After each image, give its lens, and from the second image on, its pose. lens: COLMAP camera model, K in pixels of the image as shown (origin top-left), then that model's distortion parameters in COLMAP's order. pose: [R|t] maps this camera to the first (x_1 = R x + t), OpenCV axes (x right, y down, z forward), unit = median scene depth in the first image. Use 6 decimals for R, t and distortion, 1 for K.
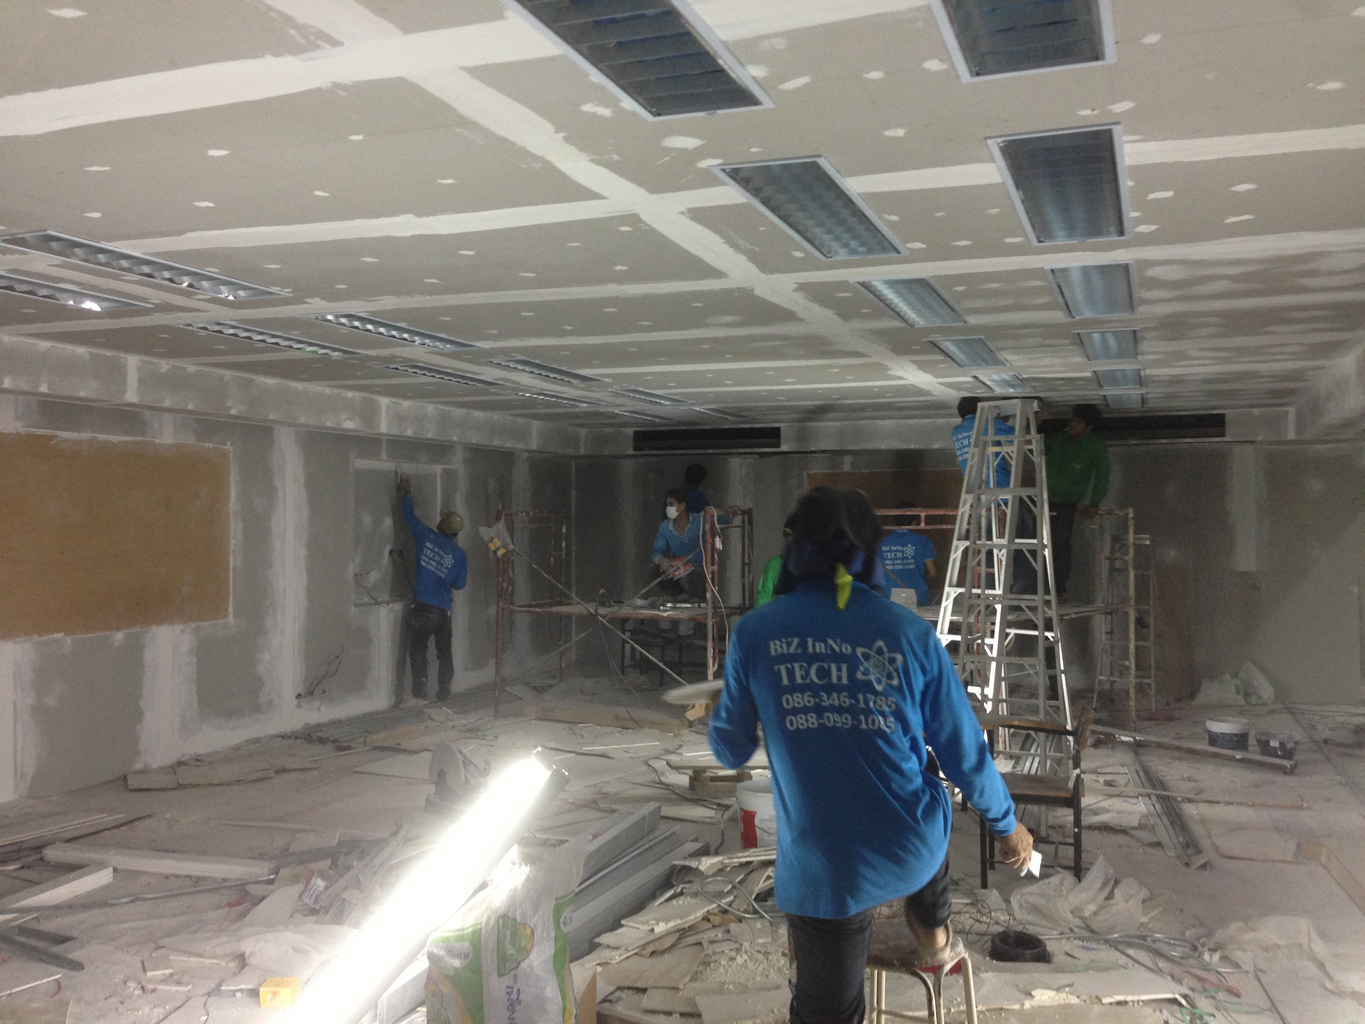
lens RADIAL K [[1252.0, 0, 682.0], [0, 1252.0, 524.0], [0, 0, 1]] dist [0.125449, -0.239860]
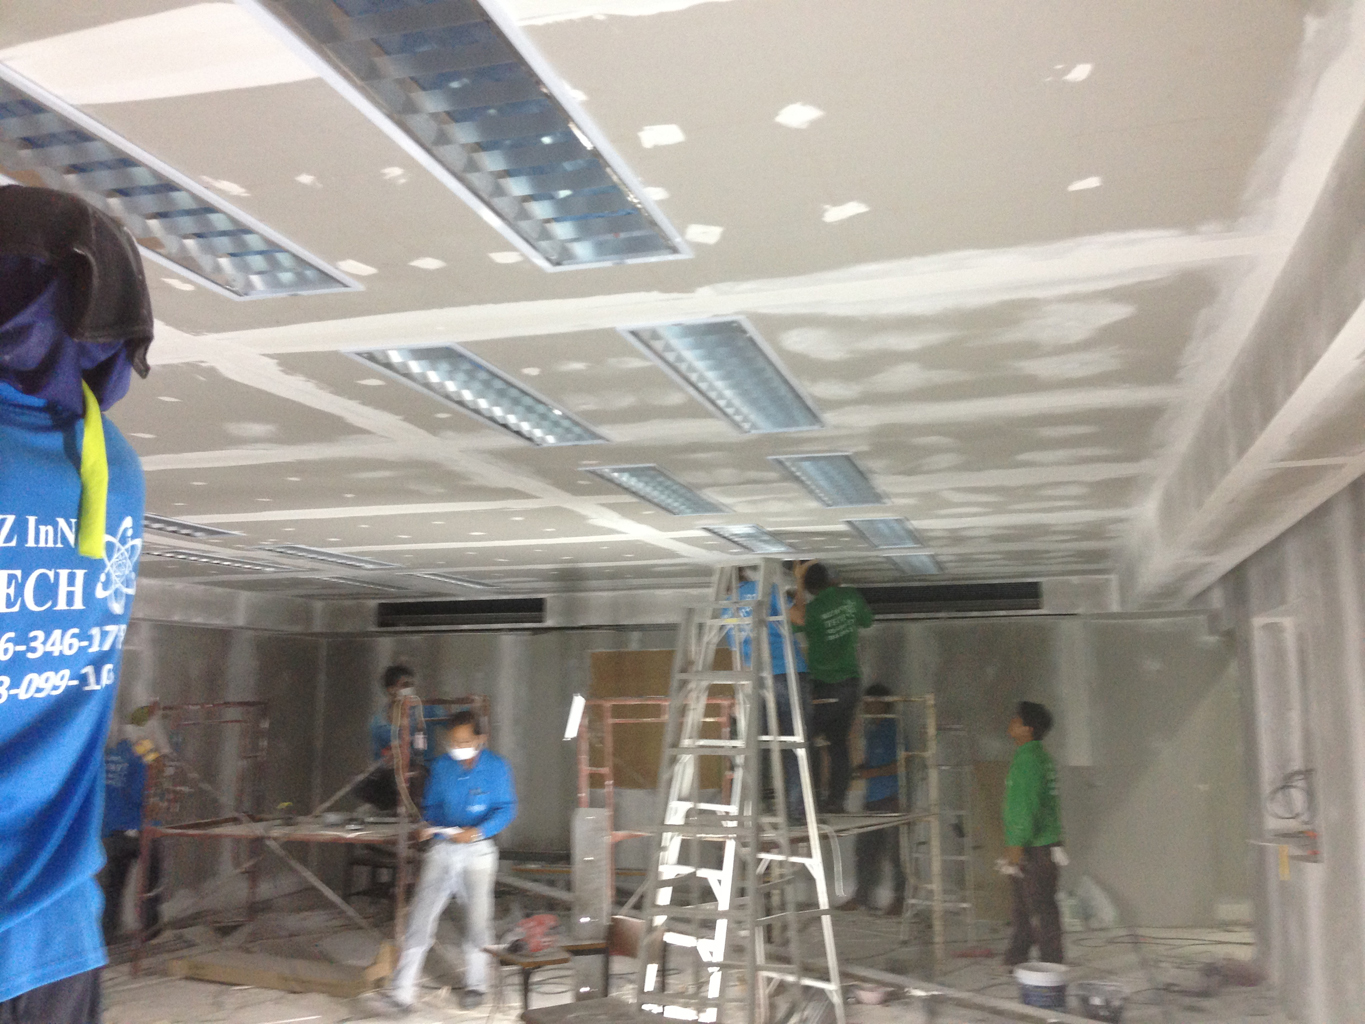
lens RADIAL K [[1261.1, 0, 683.7], [0, 1261.1, 530.6], [0, 0, 1]] dist [0.119273, -0.249672]
pose [[0.996635, 0.003157, 0.081901, 0.149733], [0.008094, 0.990581, -0.136687, -0.007144], [-0.081561, 0.136890, 0.987223, 0.211646]]
